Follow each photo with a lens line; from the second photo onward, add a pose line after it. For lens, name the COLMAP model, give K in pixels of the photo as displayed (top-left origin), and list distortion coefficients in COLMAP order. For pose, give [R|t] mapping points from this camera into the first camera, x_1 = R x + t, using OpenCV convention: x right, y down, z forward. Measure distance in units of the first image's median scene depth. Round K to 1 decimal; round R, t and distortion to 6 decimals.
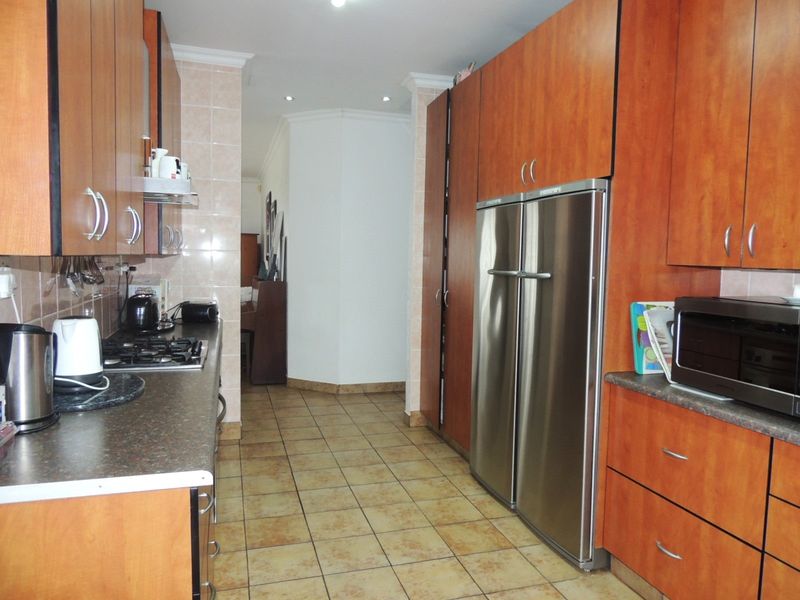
lens RADIAL K [[574.6, 0, 407.8], [0, 574.6, 301.2], [0, 0, 1]] dist [-0.009689, -0.002708]
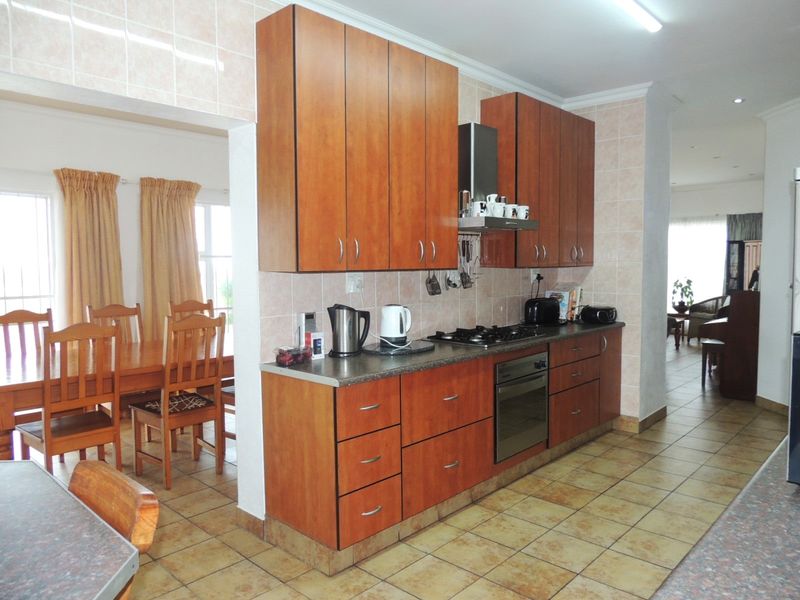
lens RADIAL K [[574.6, 0, 407.8], [0, 574.6, 301.2], [0, 0, 1]] dist [-0.009689, -0.002708]
pose [[0.498739, 0.031612, -0.866176, 0.572901], [-0.050157, 0.998713, 0.007569, 0.002340], [0.865300, 0.039670, 0.499682, 0.087255]]
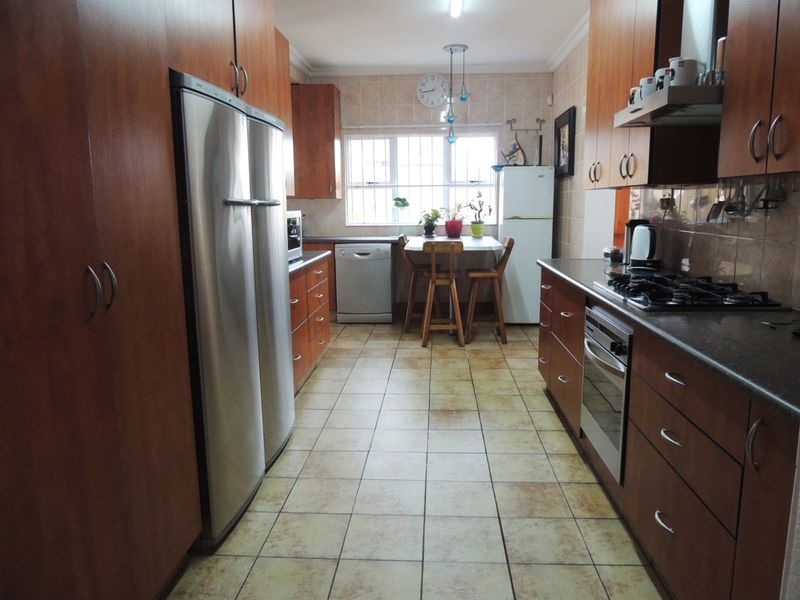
lens RADIAL K [[574.6, 0, 407.8], [0, 574.6, 301.2], [0, 0, 1]] dist [-0.009689, -0.002708]
pose [[-0.937259, -0.069646, 0.341607, -0.298315], [0.017629, 0.969122, 0.245952, -0.102409], [-0.348188, 0.236543, -0.907090, 1.616535]]
